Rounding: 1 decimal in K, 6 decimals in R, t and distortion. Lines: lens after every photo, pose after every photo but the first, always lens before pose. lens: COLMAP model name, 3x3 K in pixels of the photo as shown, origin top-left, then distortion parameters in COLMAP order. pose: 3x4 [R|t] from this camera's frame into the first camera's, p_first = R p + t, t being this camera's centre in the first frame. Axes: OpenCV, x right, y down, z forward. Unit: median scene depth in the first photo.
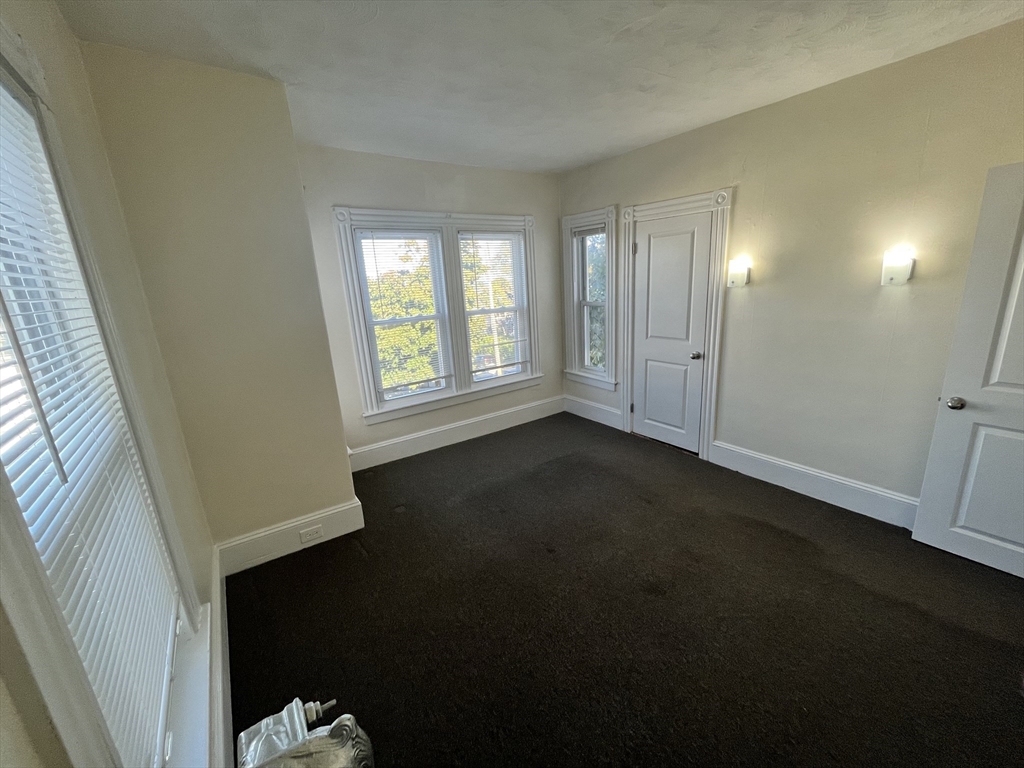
lens RADIAL K [[412.4, 0, 511.9], [0, 412.4, 385.2], [0, 0, 1]] dist [-0.001389, -0.000258]
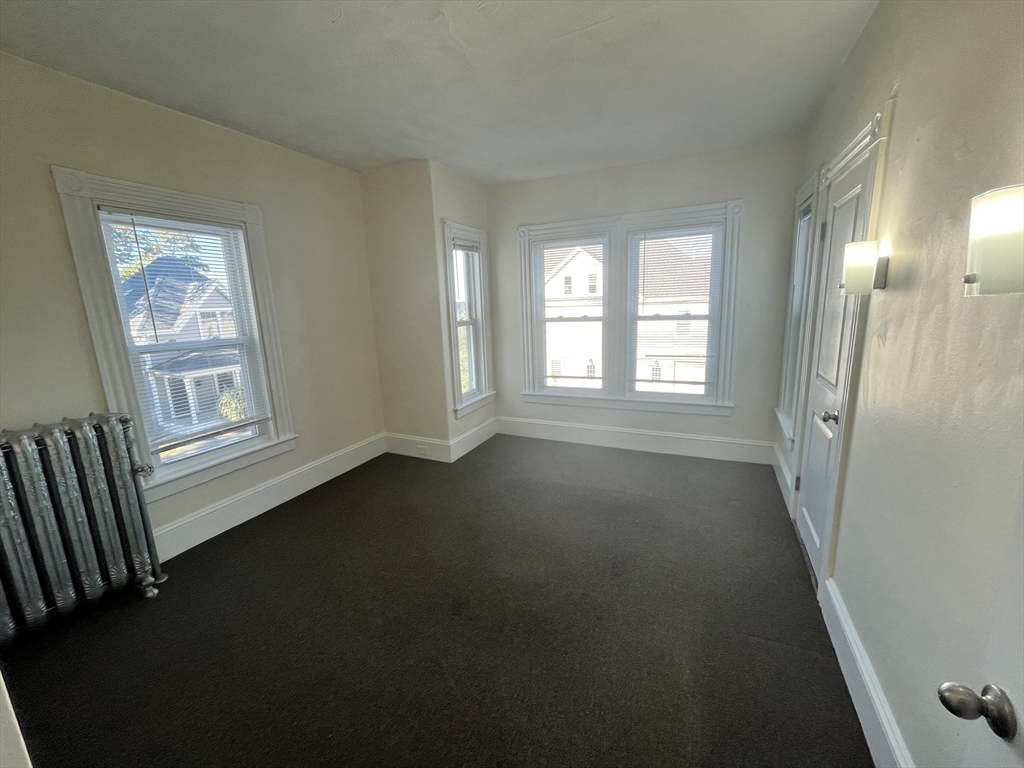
lens RADIAL K [[412.4, 0, 511.9], [0, 412.4, 385.2], [0, 0, 1]] dist [-0.001389, -0.000258]
pose [[0.496693, 0.202686, -0.843928, 0.632428], [-0.208374, 0.971759, 0.110749, -0.076000], [0.842542, 0.120844, 0.524900, 0.308830]]
